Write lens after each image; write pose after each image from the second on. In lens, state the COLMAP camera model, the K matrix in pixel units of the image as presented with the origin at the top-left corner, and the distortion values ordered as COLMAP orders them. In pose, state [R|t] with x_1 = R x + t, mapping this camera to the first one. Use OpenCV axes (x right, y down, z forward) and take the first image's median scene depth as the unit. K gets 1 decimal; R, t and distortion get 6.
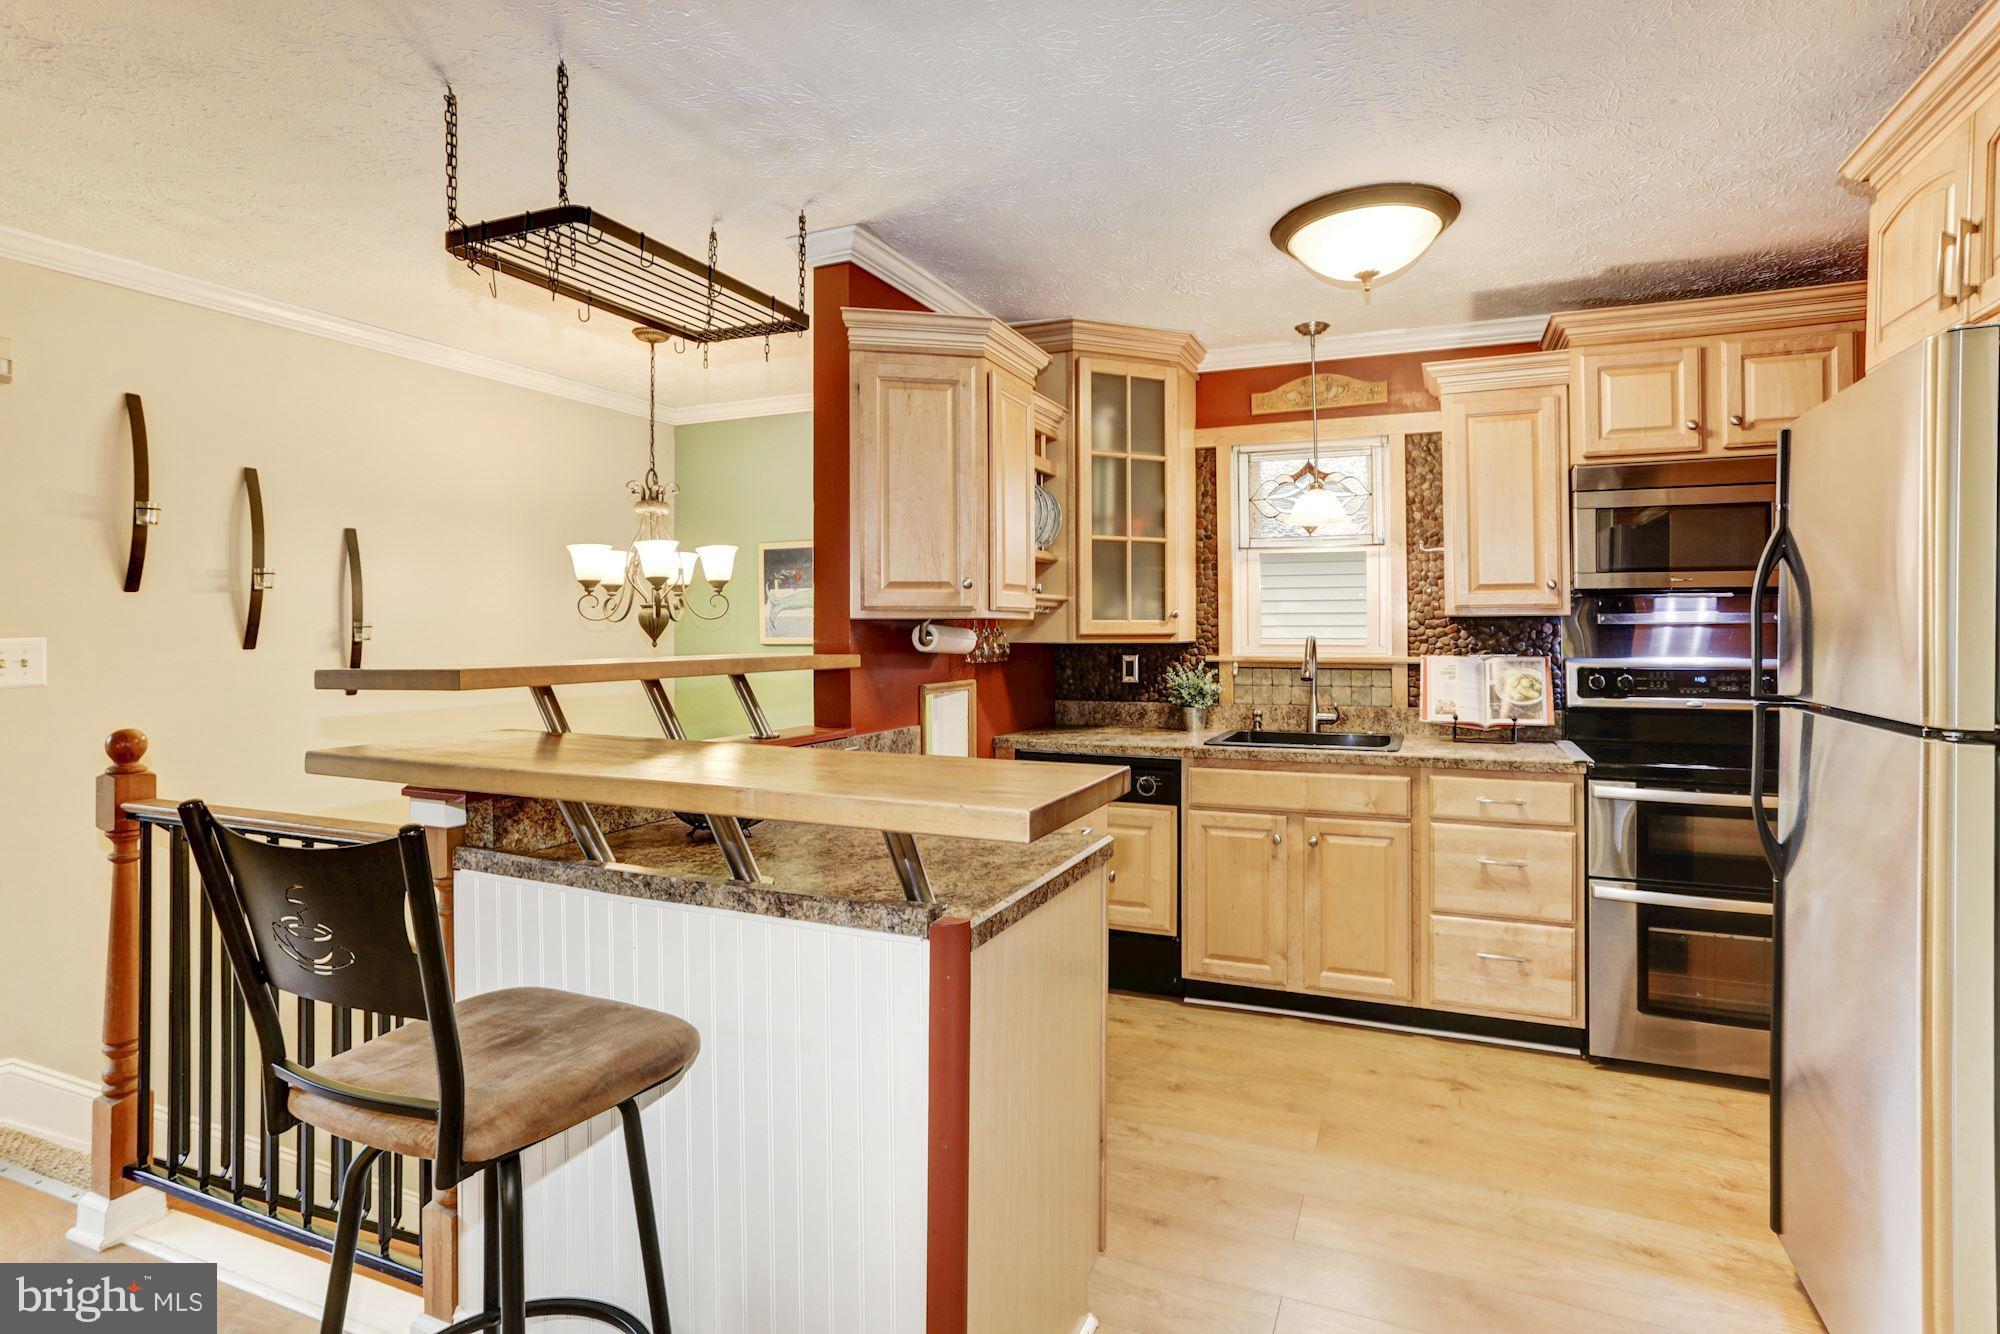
lens RADIAL K [[955.8, 0, 1084.5], [0, 955.8, 600.2], [0, 0, 1]] dist [-0.000965, 0.000302]
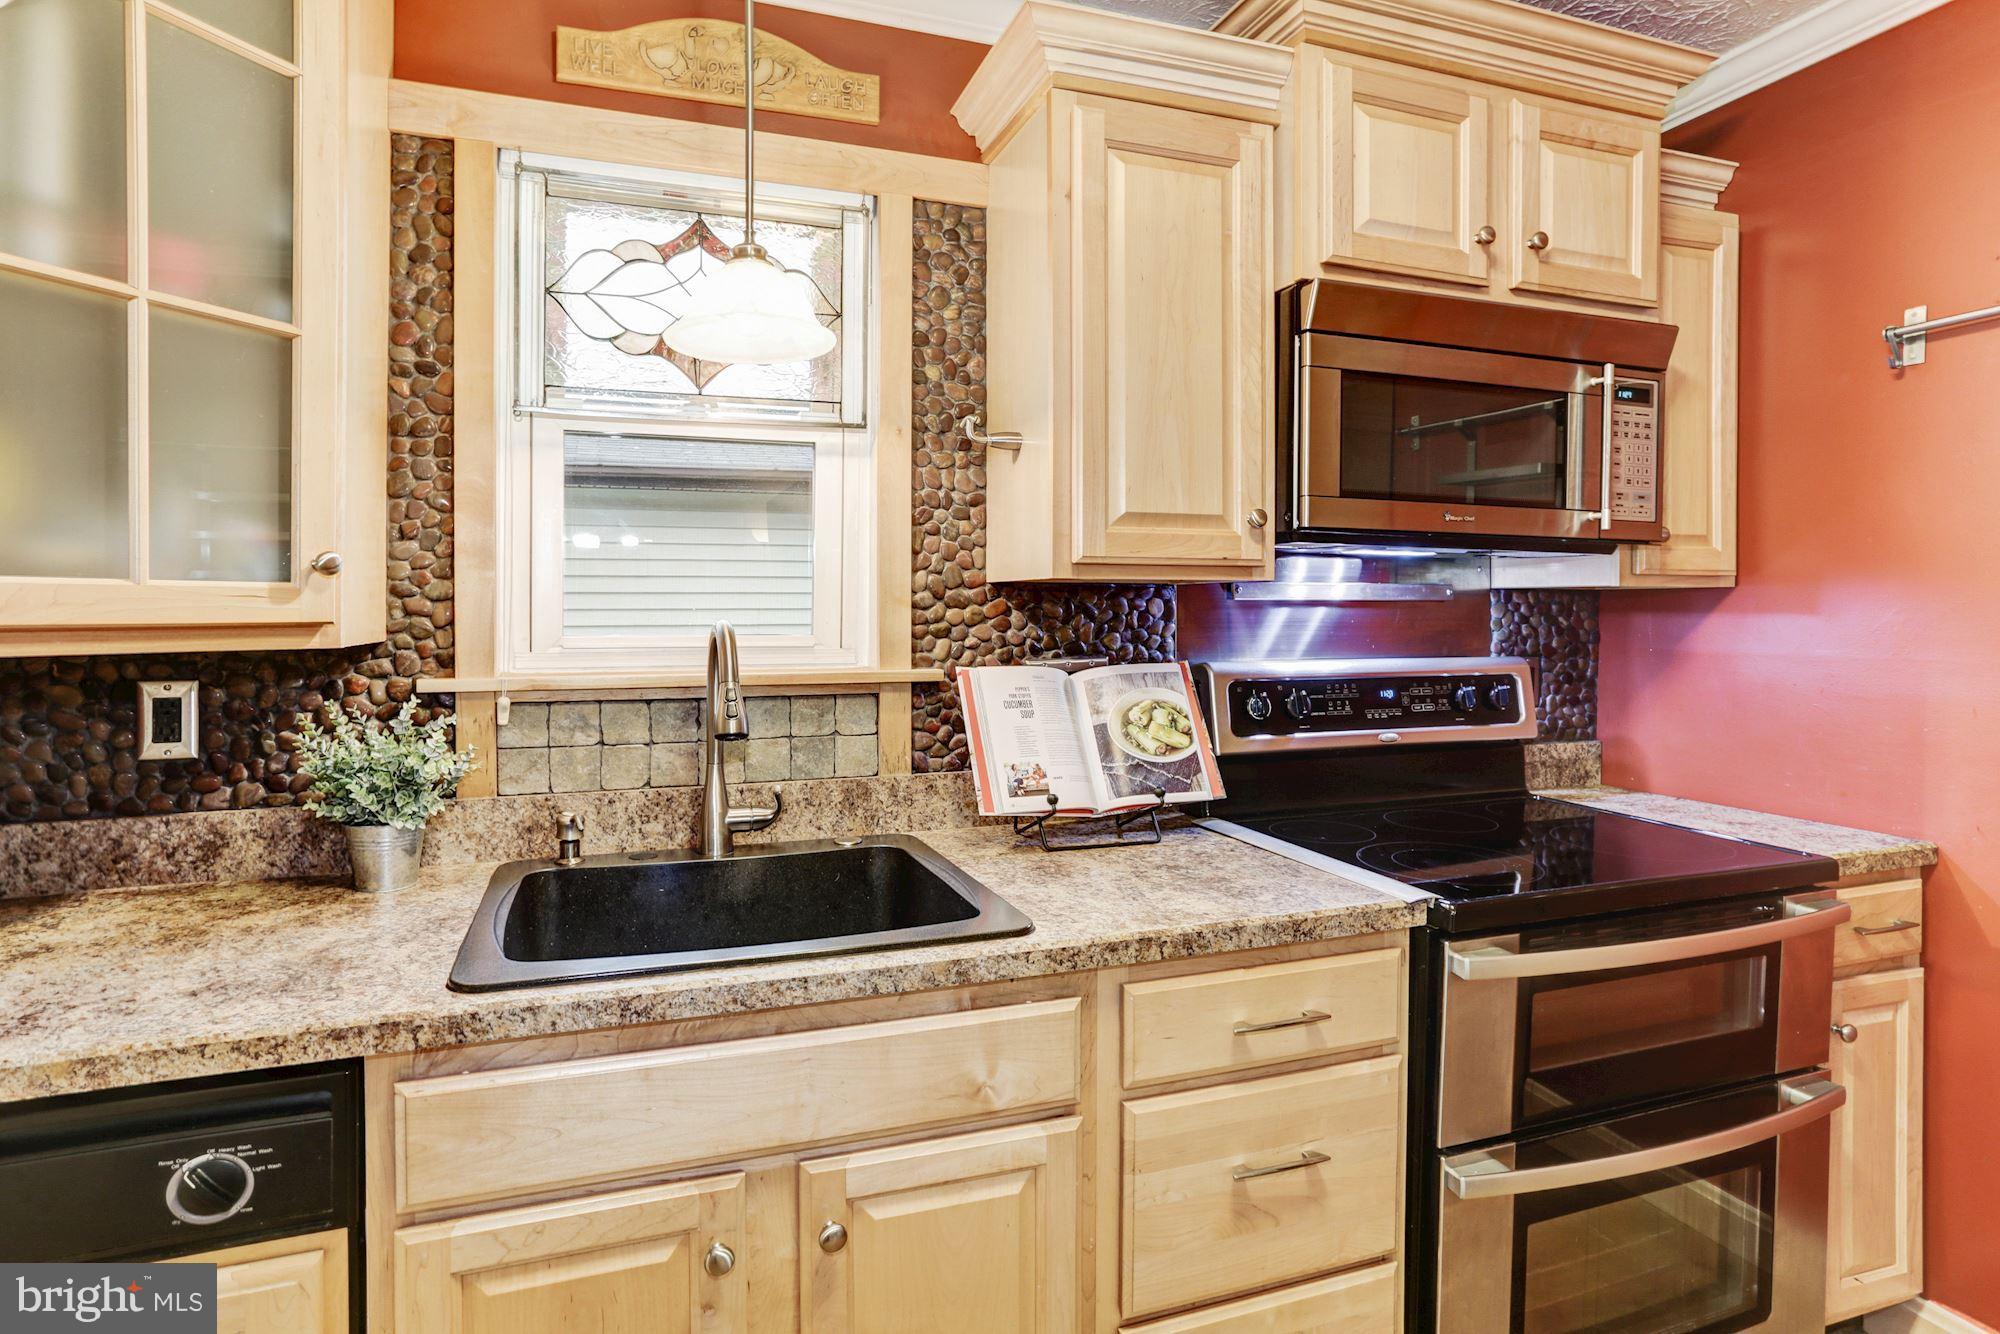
lens RADIAL K [[1072.2, 0, 1060.5], [0, 1072.2, 613.9], [0, 0, 1]] dist [-0.053114, 0.031244]
pose [[0.750915, -0.000634, 0.660399, 0.047790], [-0.020843, 0.999479, 0.024660, 0.019566], [-0.660070, -0.032282, 0.750510, 0.598890]]
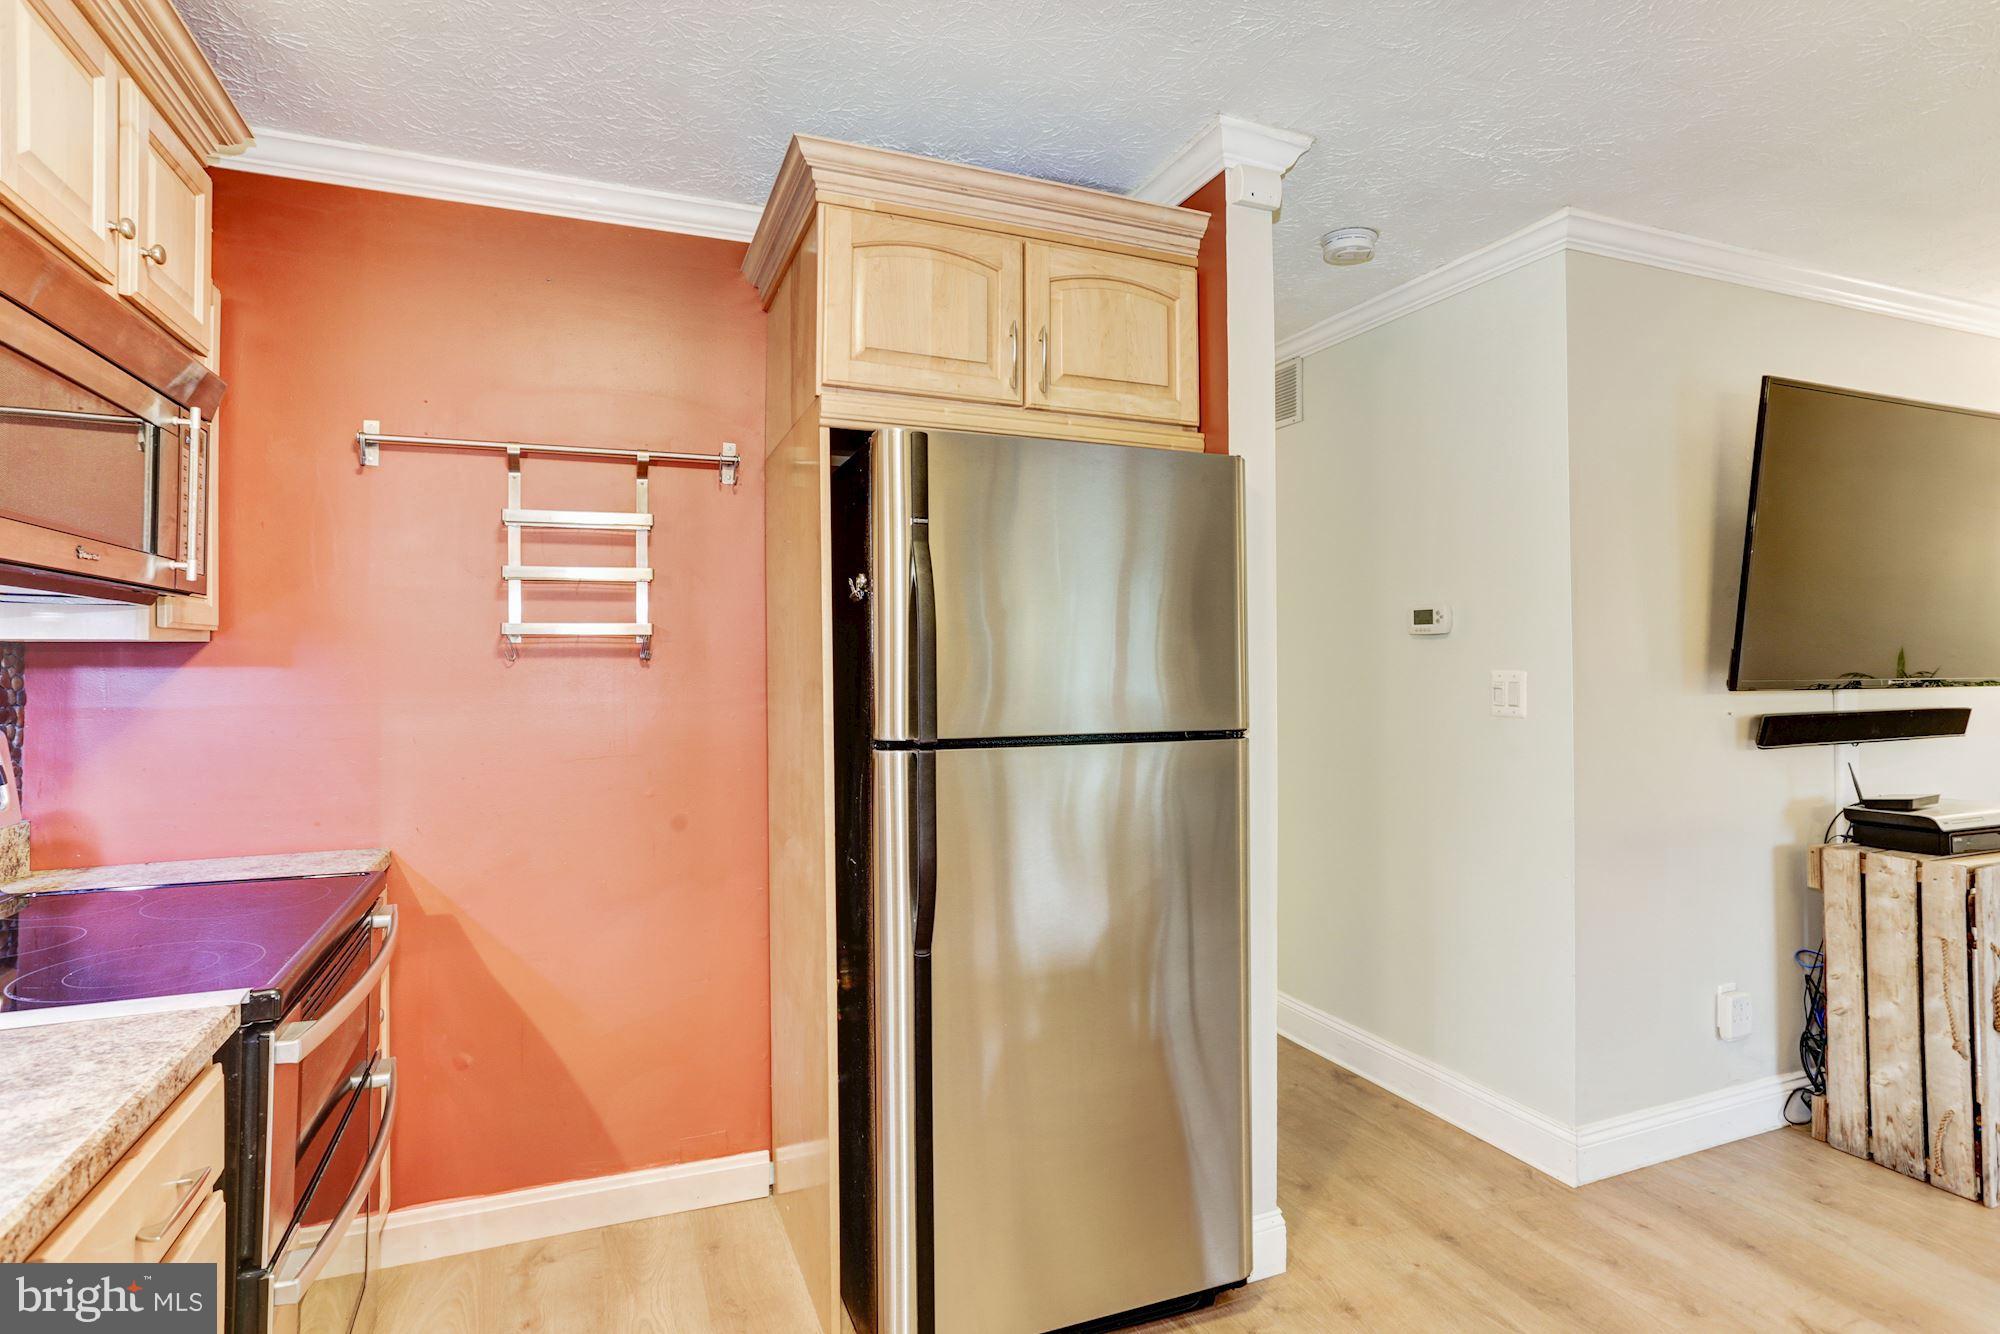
lens RADIAL K [[1017.0, 0, 999.4], [0, 1017.0, 656.6], [0, 0, 1]] dist [-0.027227, 0.023957]
pose [[-0.688669, 0.002568, 0.725071, -0.007703], [-0.019635, 0.999561, -0.022189, 0.023398], [-0.724810, -0.029518, -0.688316, 0.875650]]
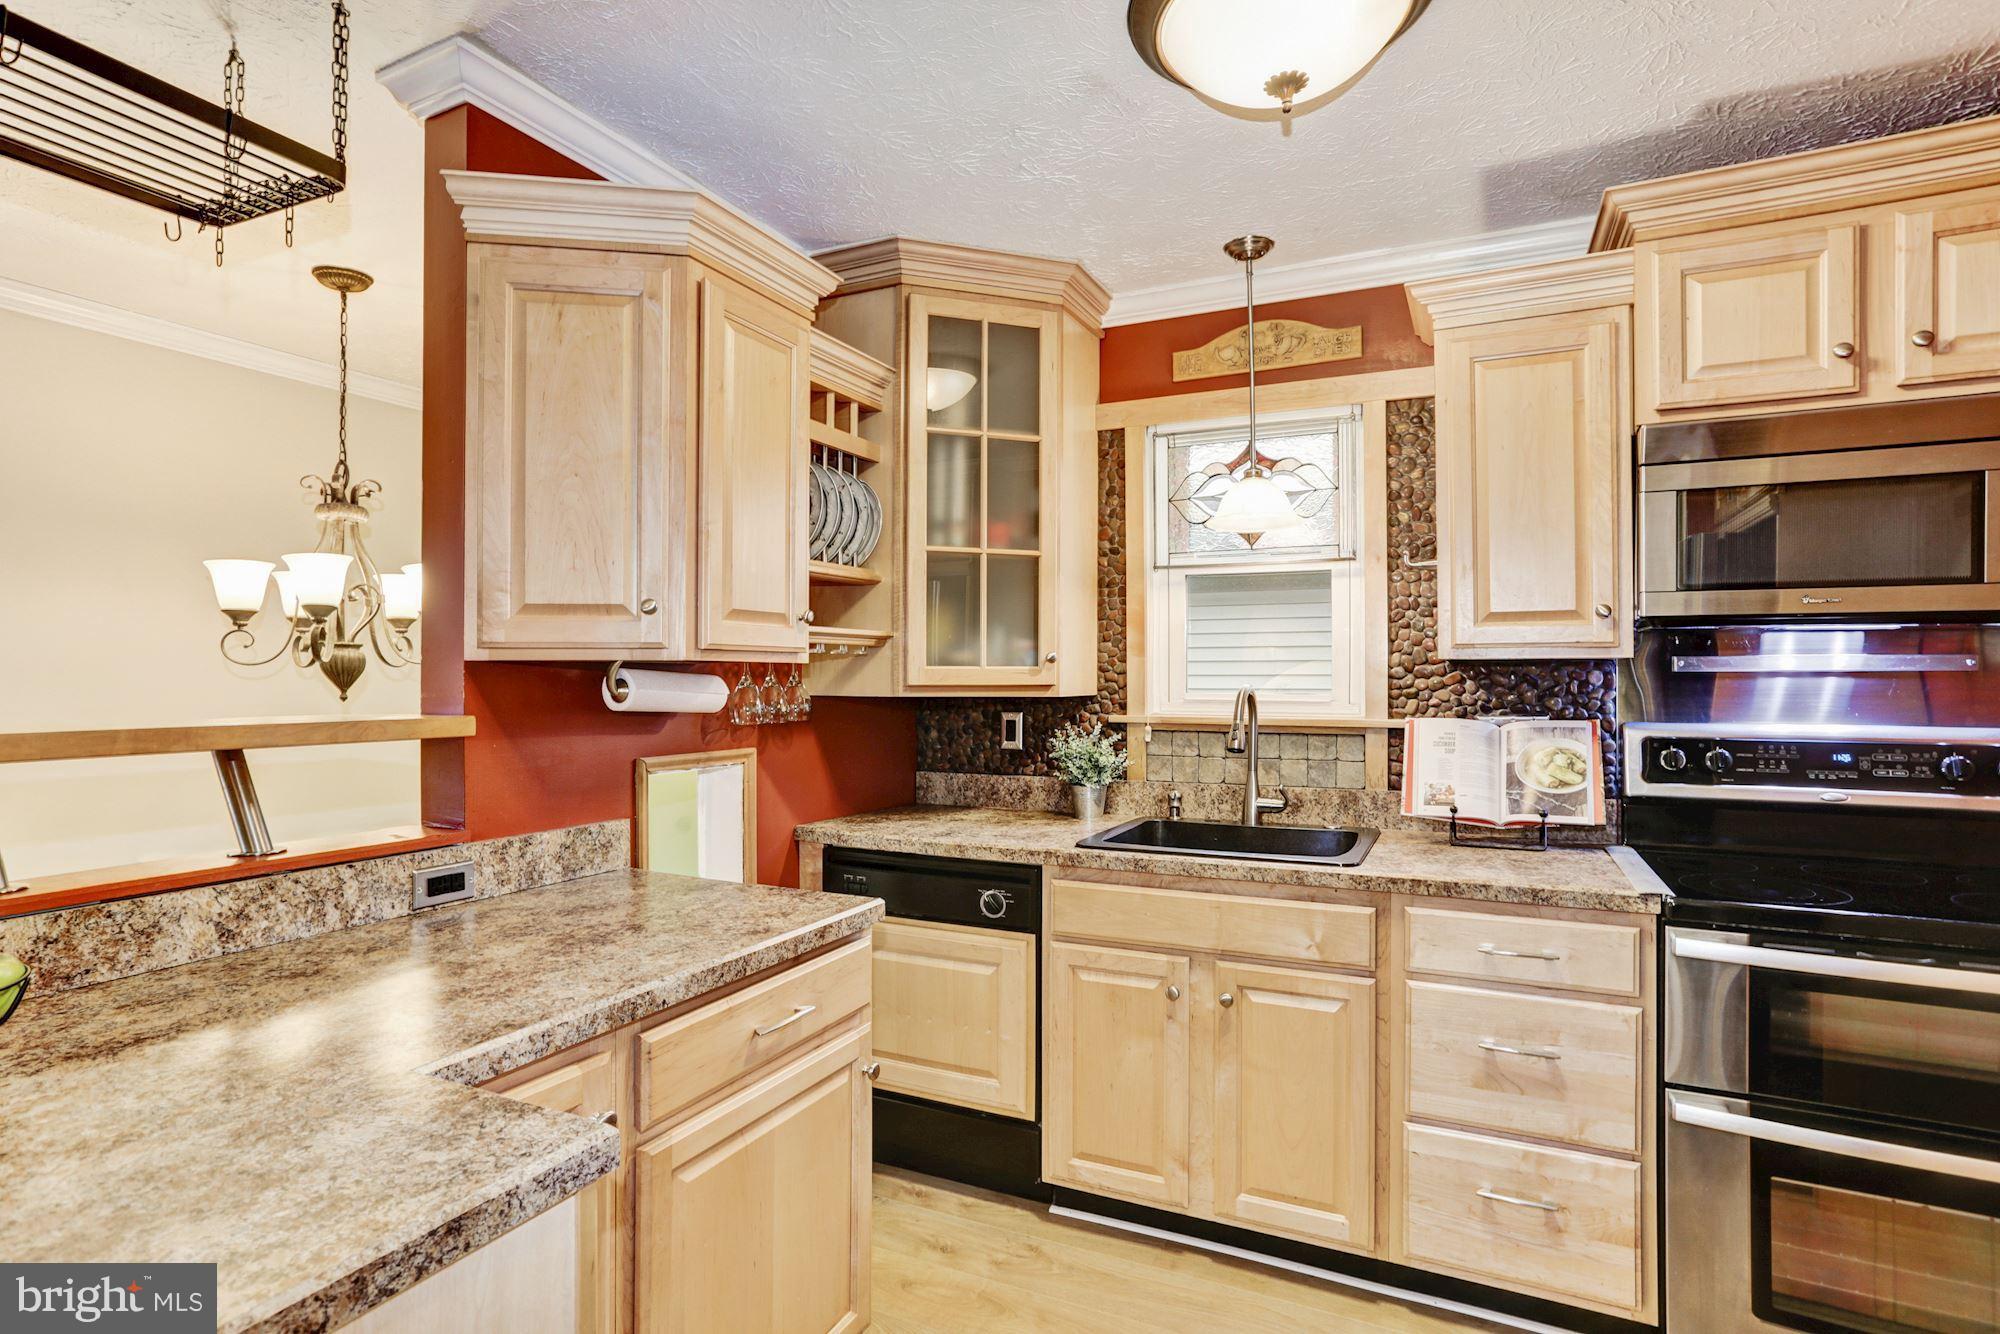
lens RADIAL K [[1017.0, 0, 999.4], [0, 1017.0, 656.6], [0, 0, 1]] dist [-0.027227, 0.023957]
pose [[0.996848, 0.001000, -0.079324, 0.122162], [-0.000136, 0.999941, 0.010897, 0.006598], [0.079330, -0.010852, 0.996789, 0.257843]]
